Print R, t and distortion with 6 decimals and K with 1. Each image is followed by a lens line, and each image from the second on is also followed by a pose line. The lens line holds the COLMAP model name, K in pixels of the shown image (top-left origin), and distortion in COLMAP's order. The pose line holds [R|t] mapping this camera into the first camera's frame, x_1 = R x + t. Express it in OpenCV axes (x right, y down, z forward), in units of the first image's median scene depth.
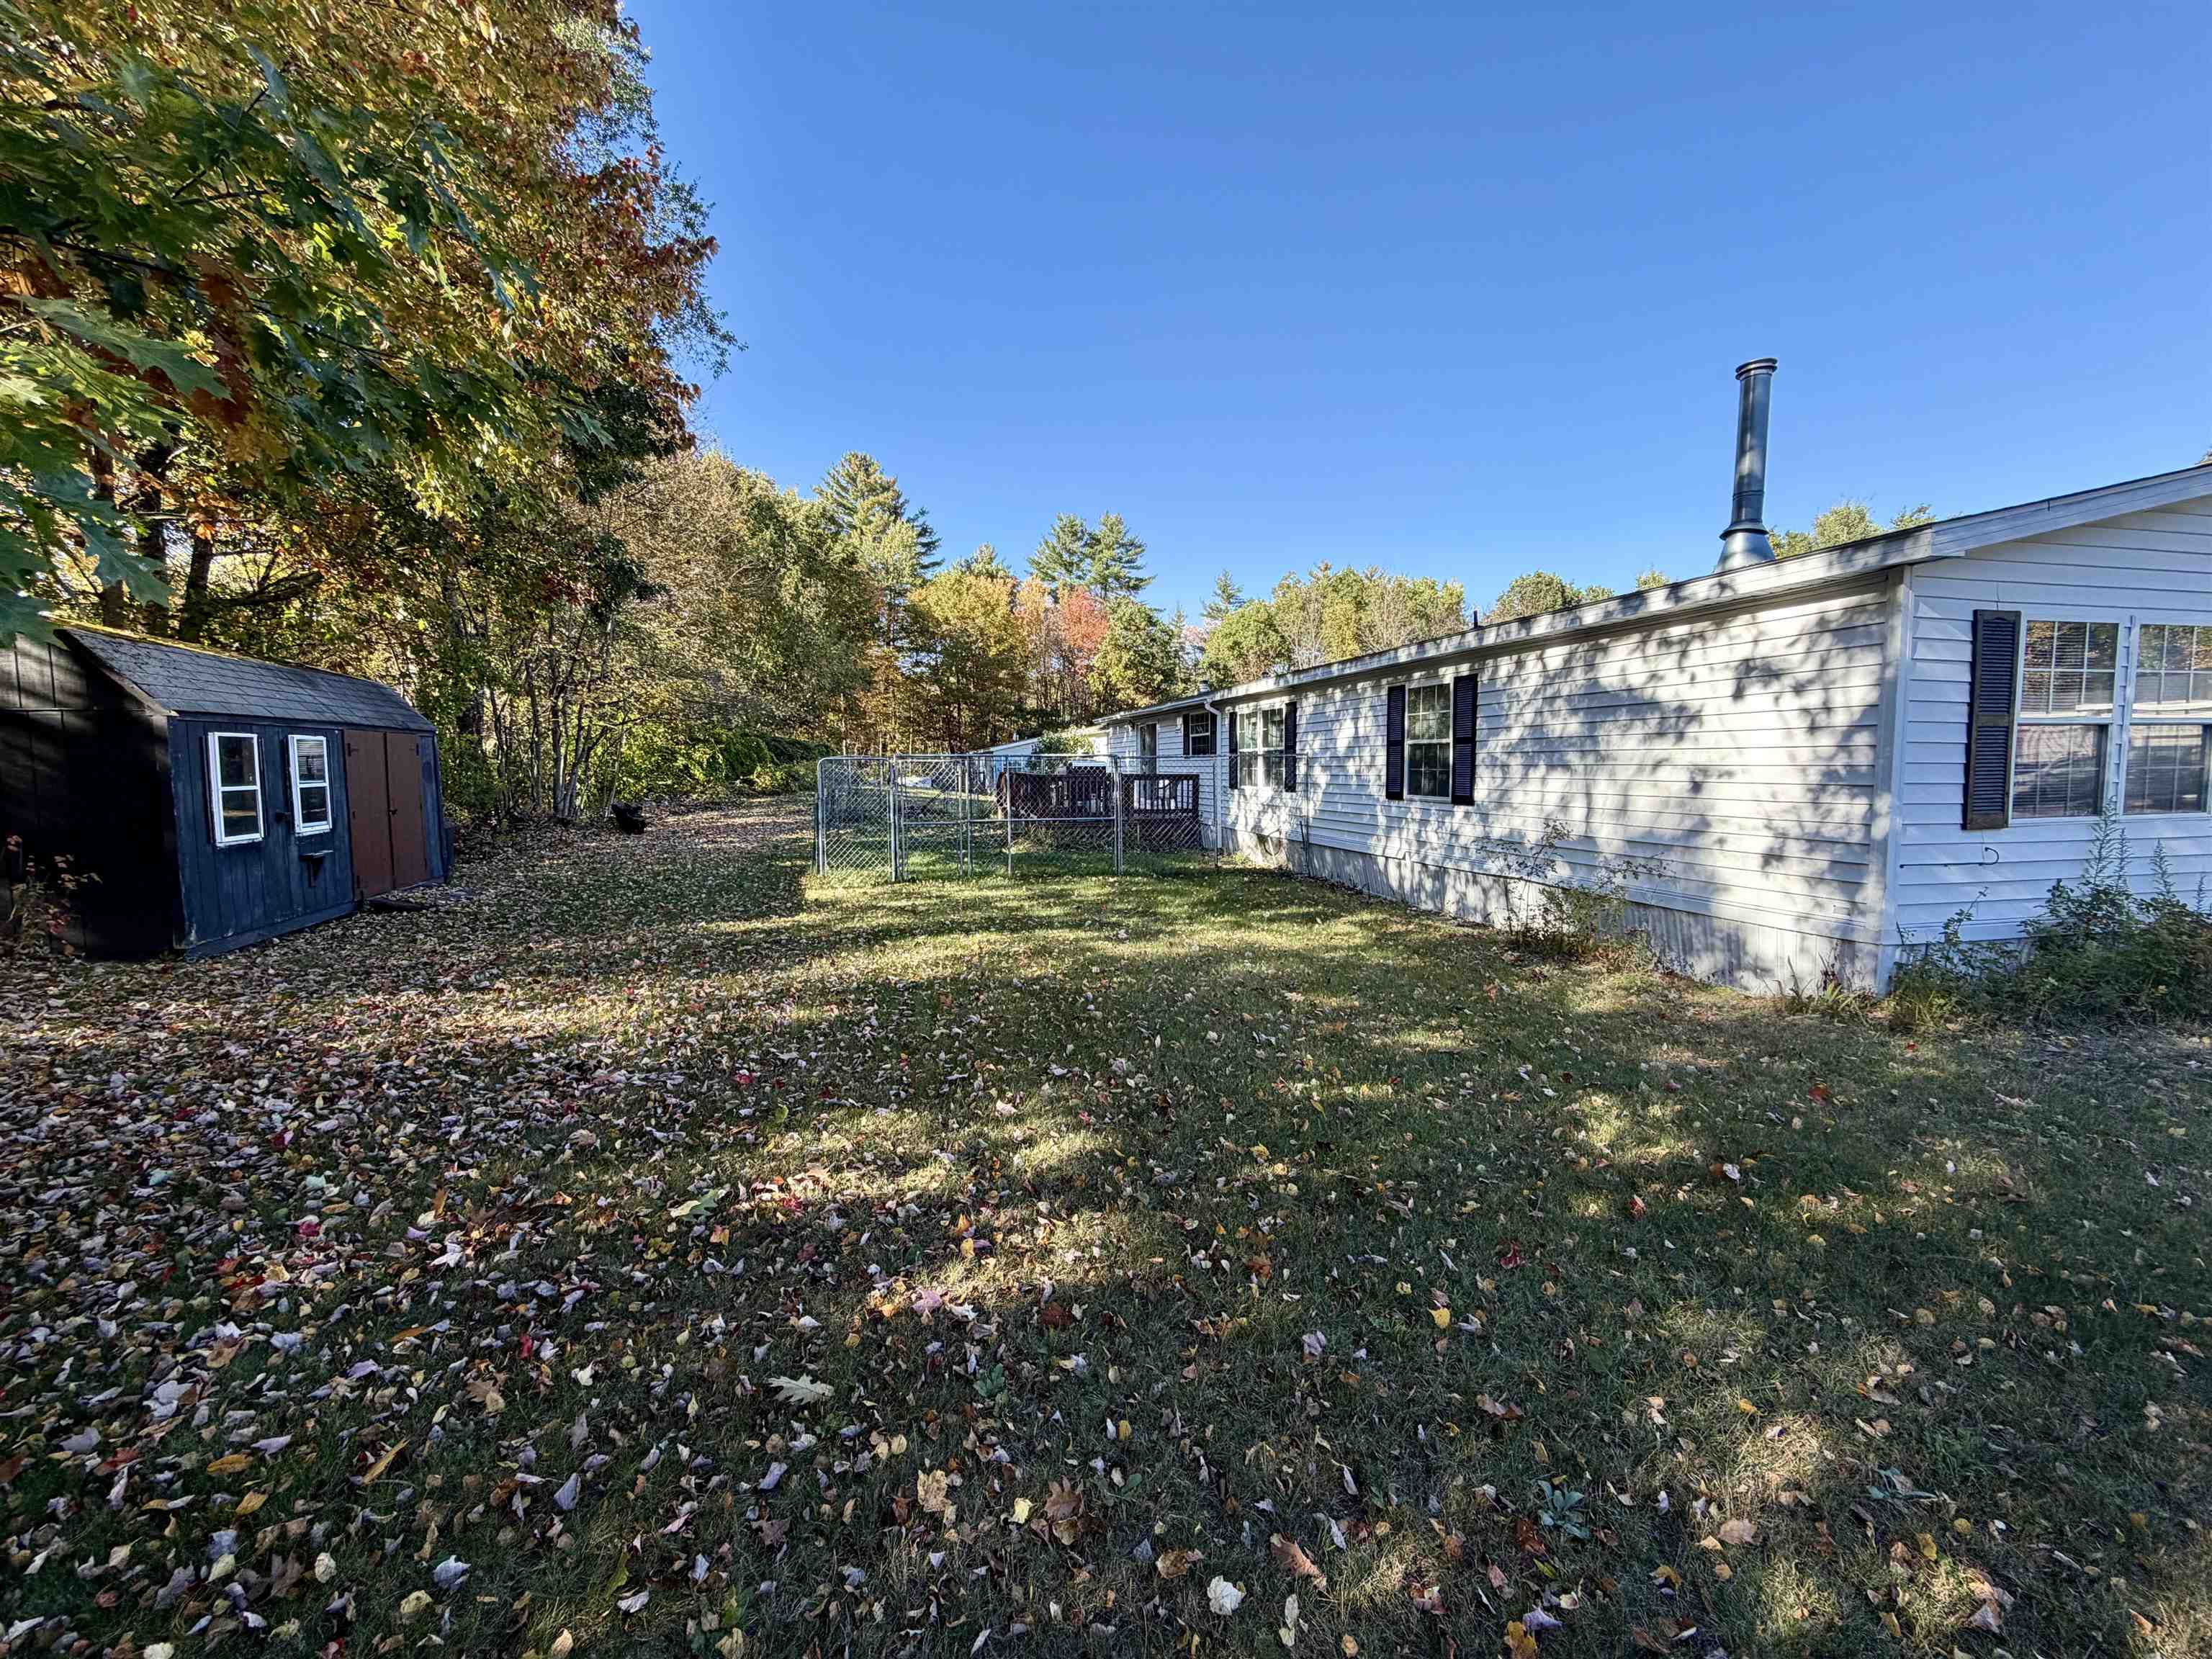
lens RADIAL K [[886.2, 0, 1094.9], [0, 886.2, 834.8], [0, 0, 1]] dist [0.000761, -0.000984]
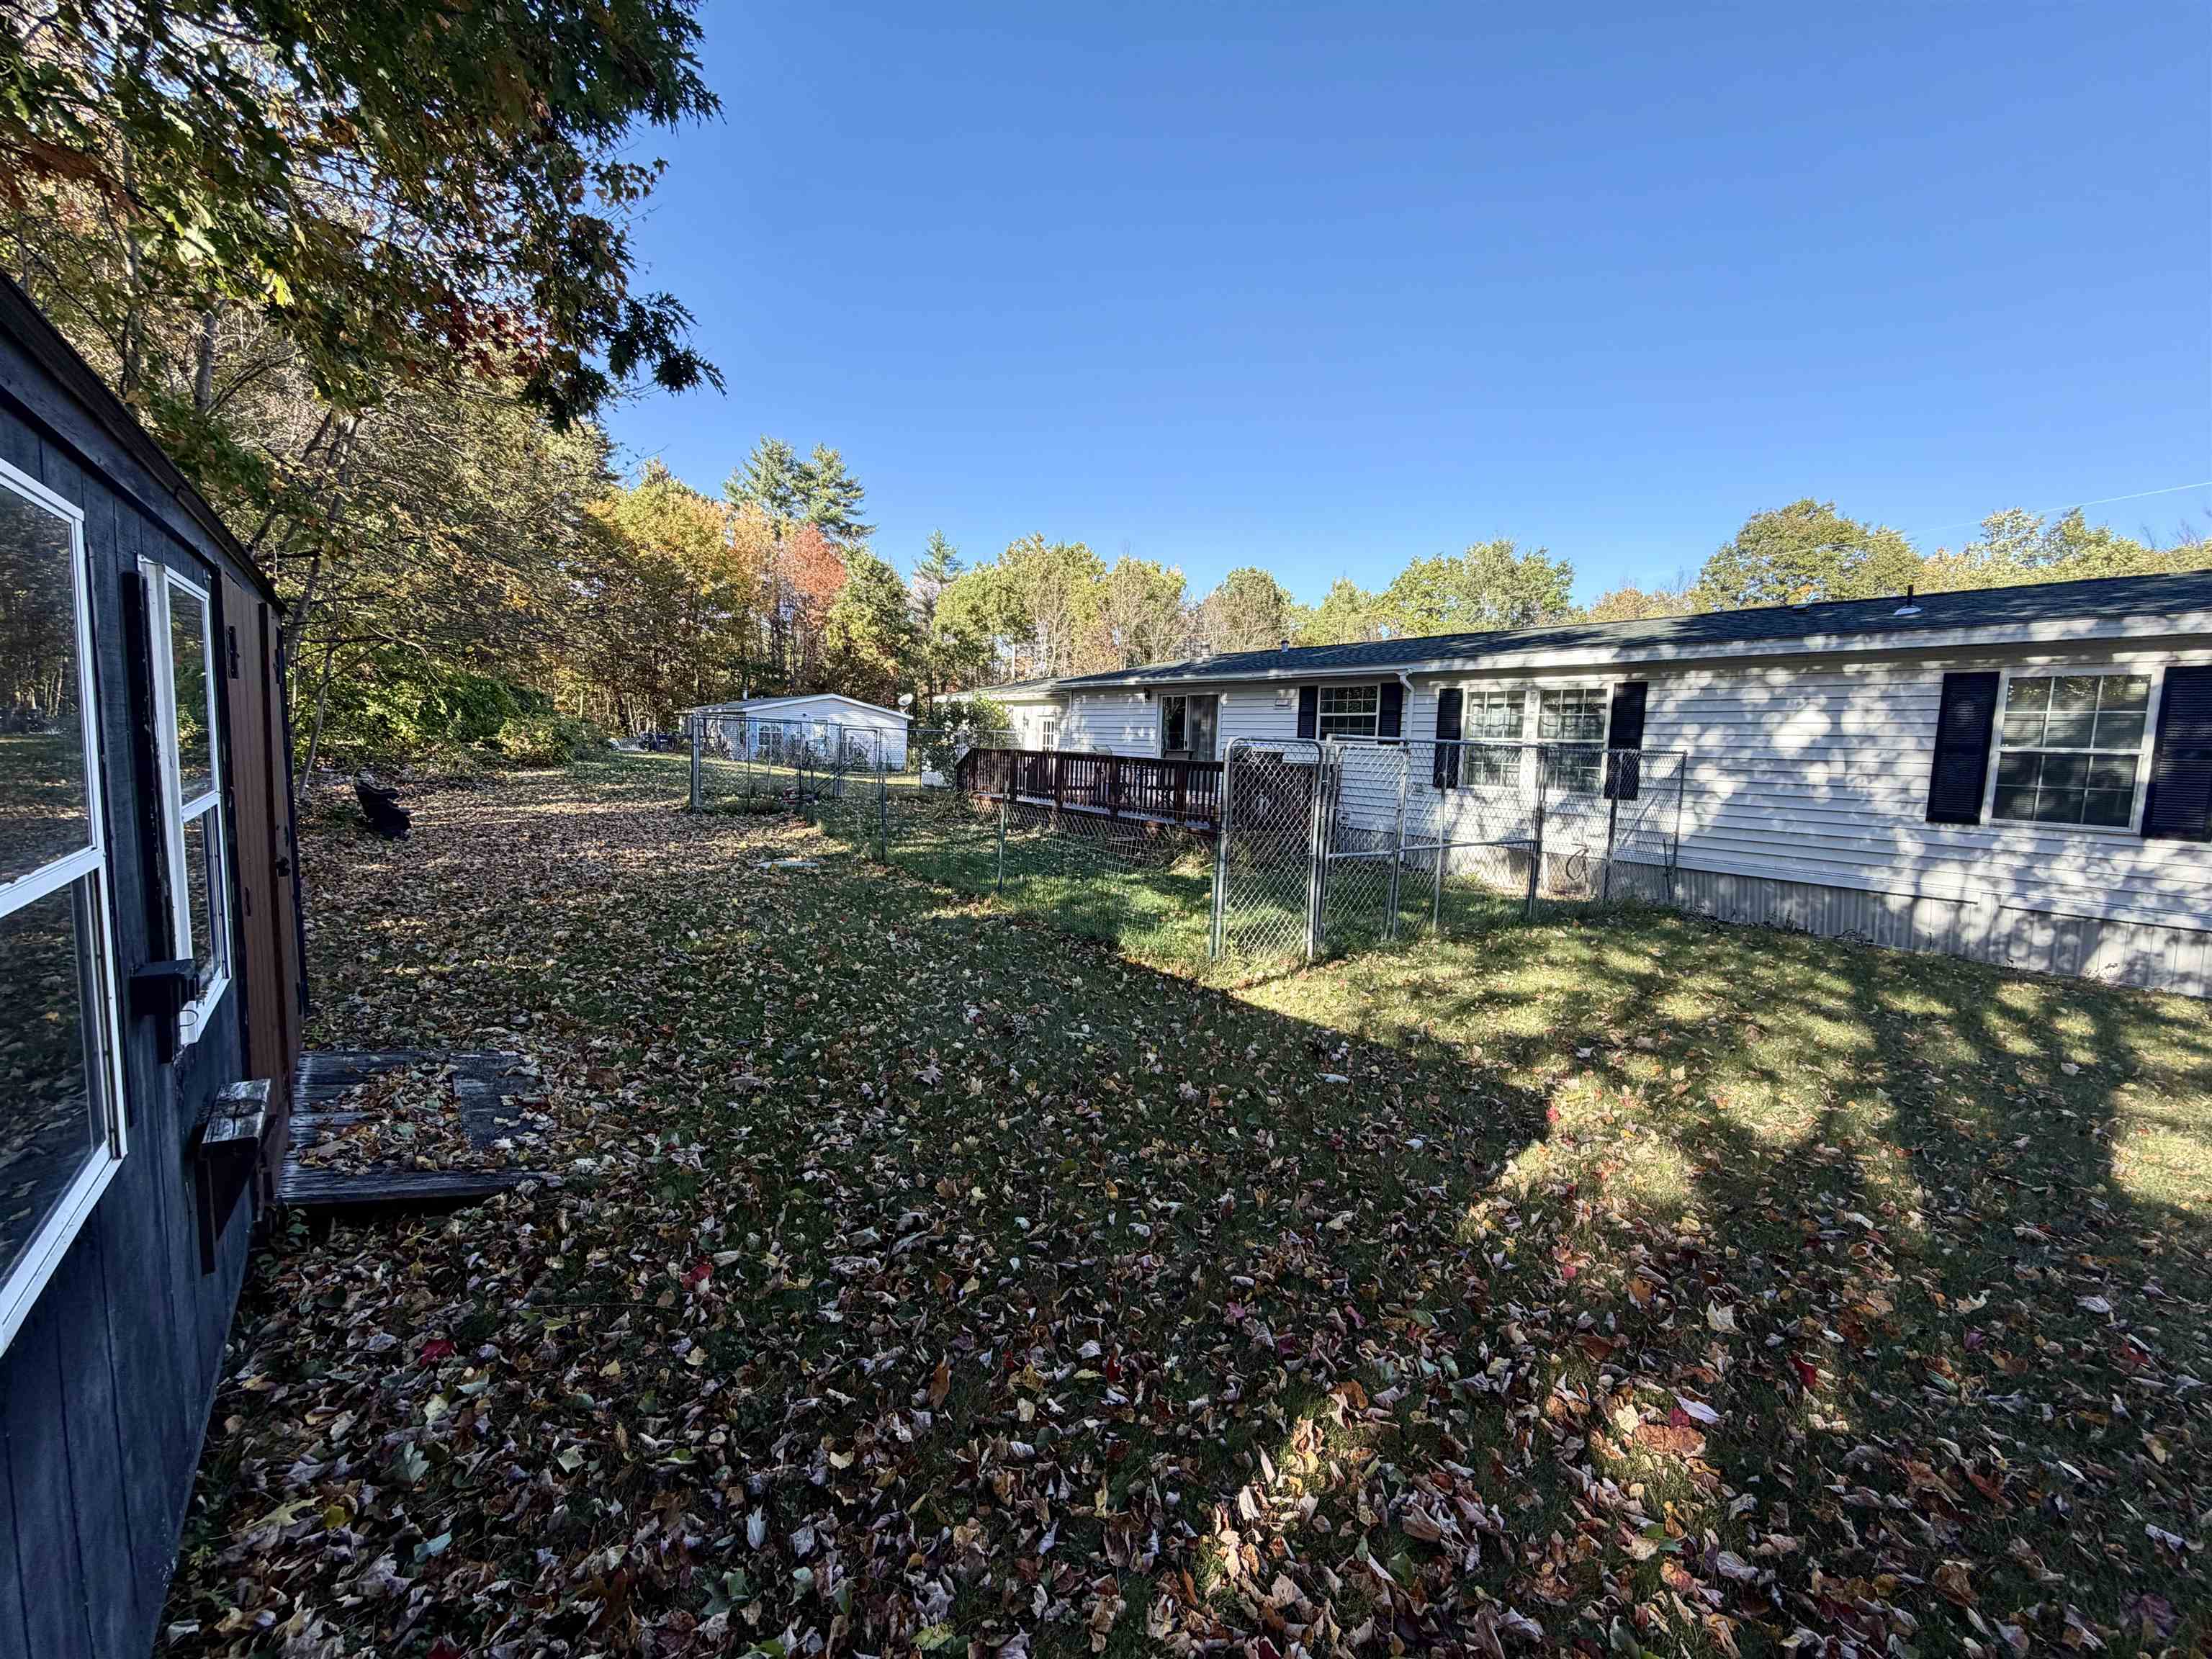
lens RADIAL K [[886.2, 0, 1108.2], [0, 886.2, 831.8], [0, 0, 1]] dist [0.000761, -0.000984]
pose [[0.919691, -0.002142, 0.392637, -0.438214], [-0.009111, 0.999599, 0.026794, -0.031796], [-0.392537, -0.028219, 0.919303, 0.412058]]
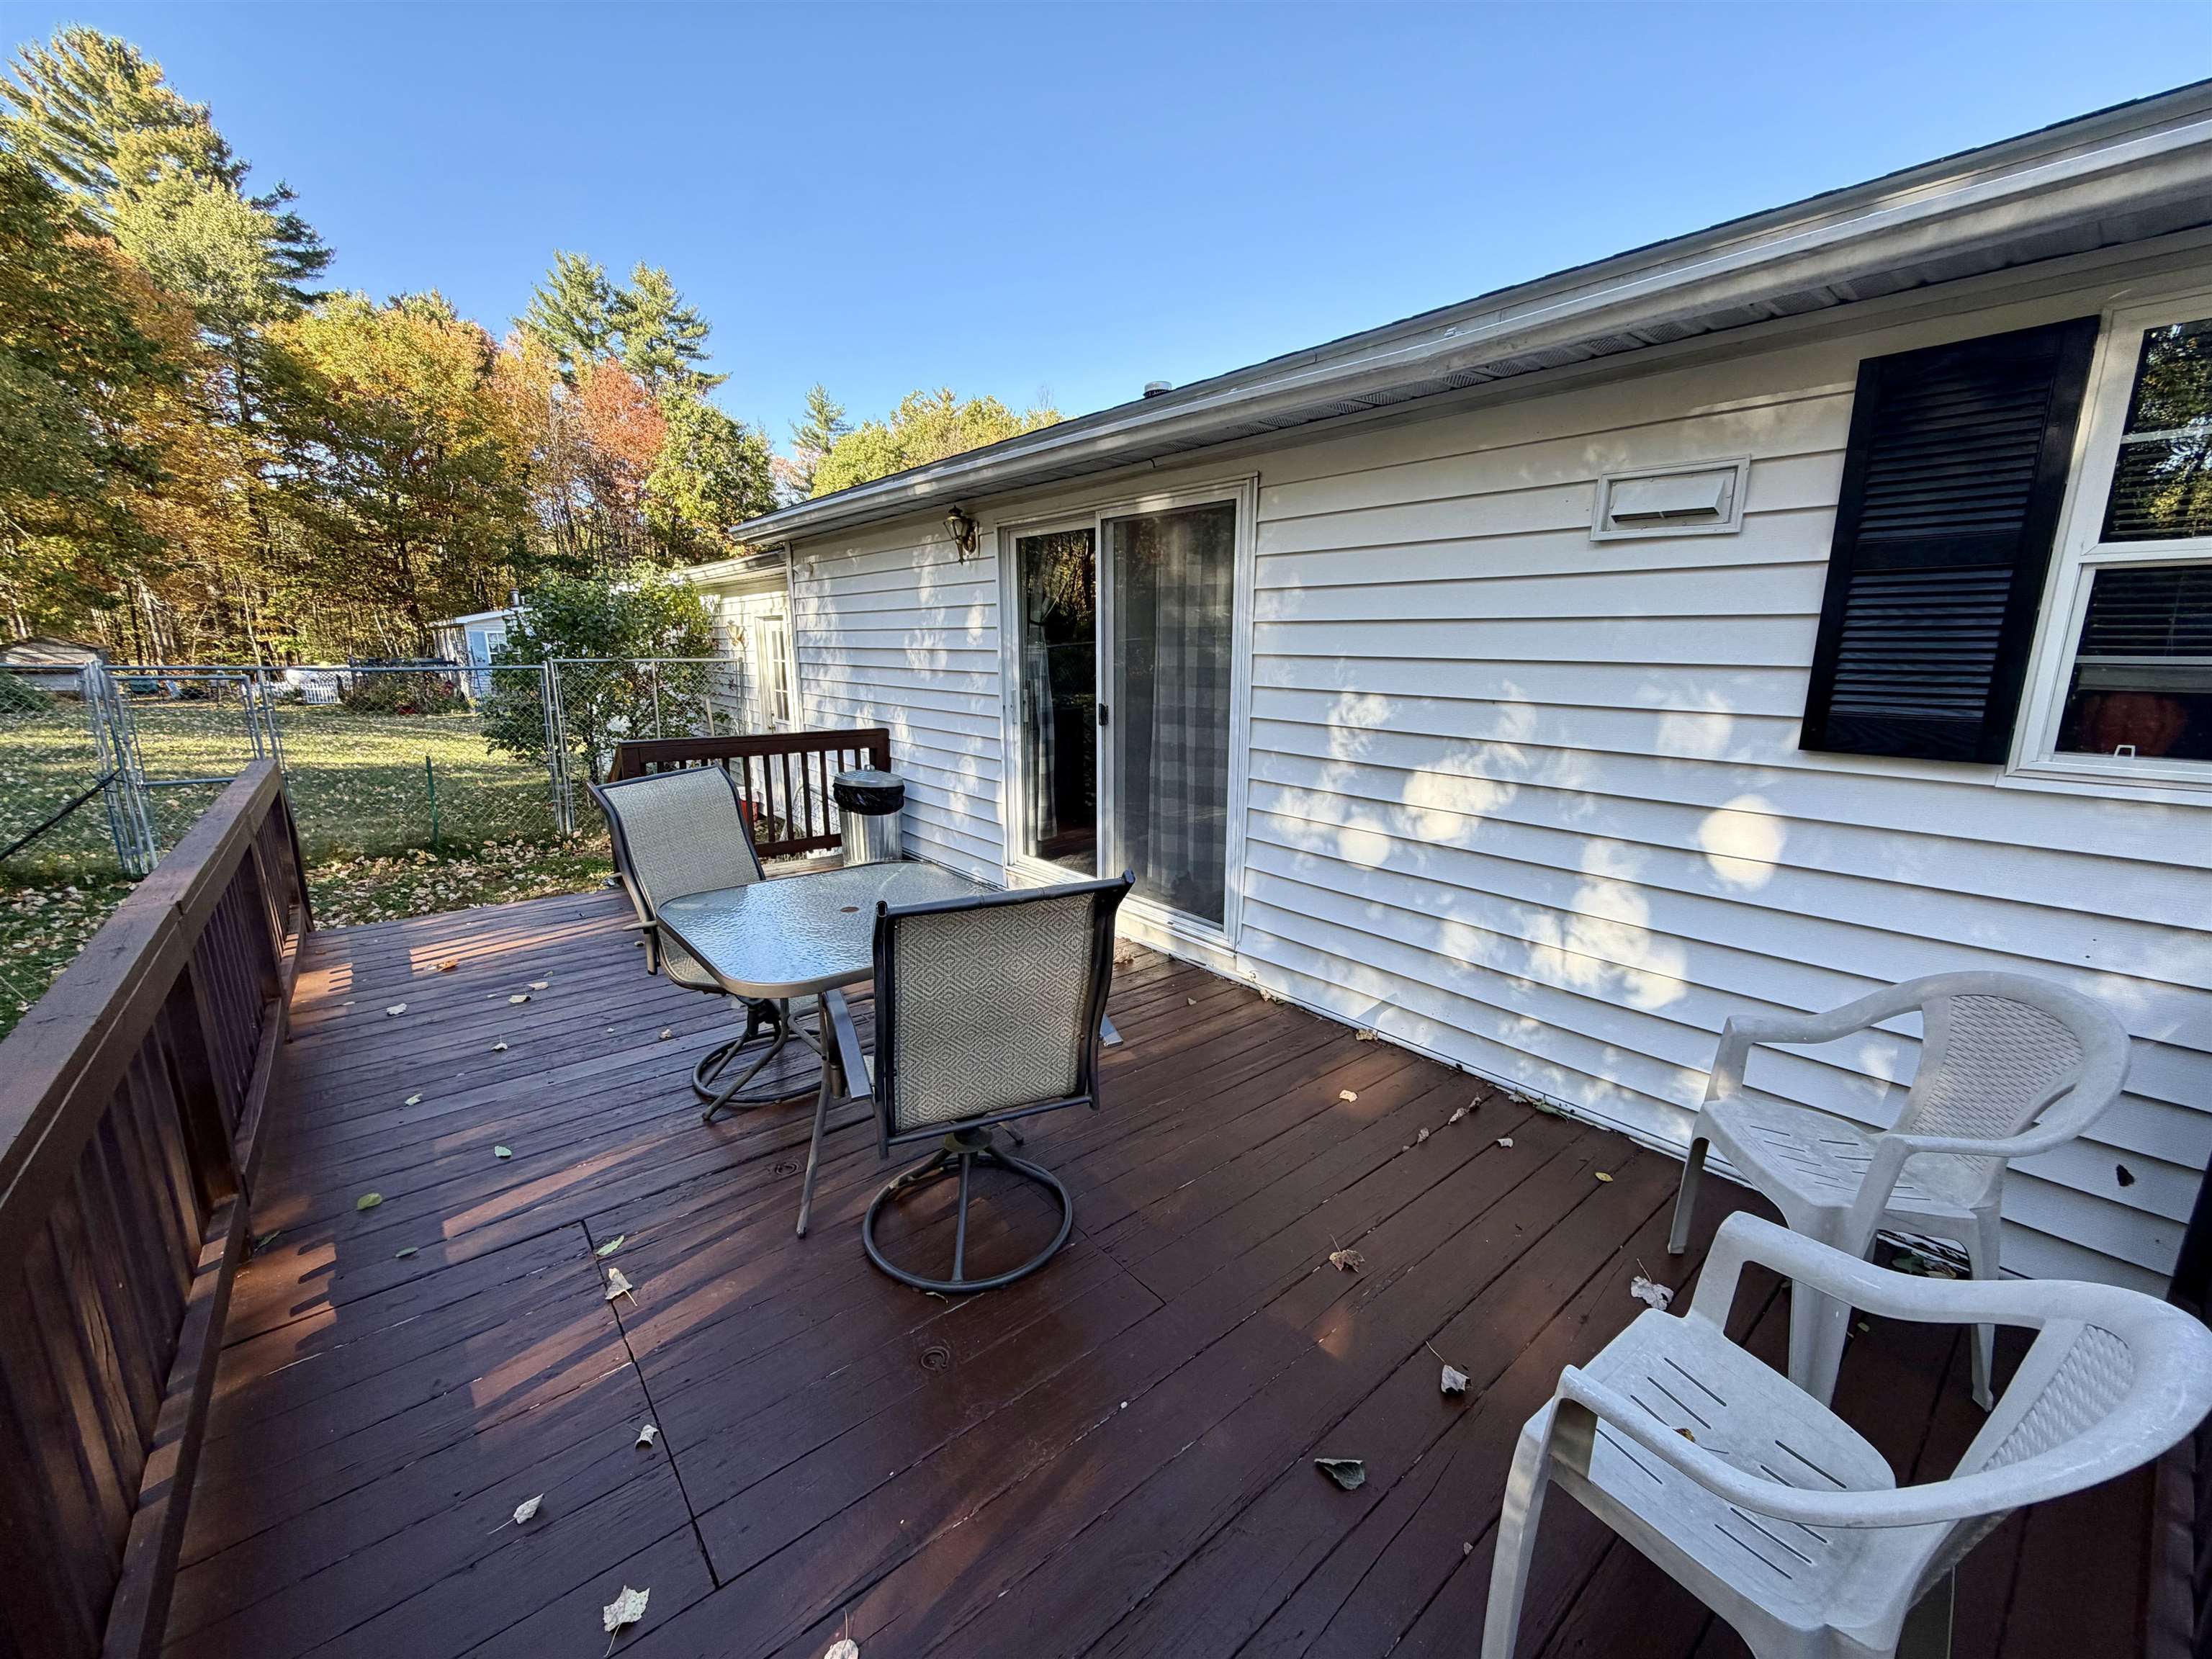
lens RADIAL K [[886.2, 0, 1102.6], [0, 886.2, 846.5], [0, 0, 1]] dist [0.000761, -0.000984]
pose [[0.895744, -0.097052, 0.433847, -0.051799], [0.030461, 0.986986, 0.157897, -0.114656], [-0.443525, -0.128219, 0.887043, 1.123356]]
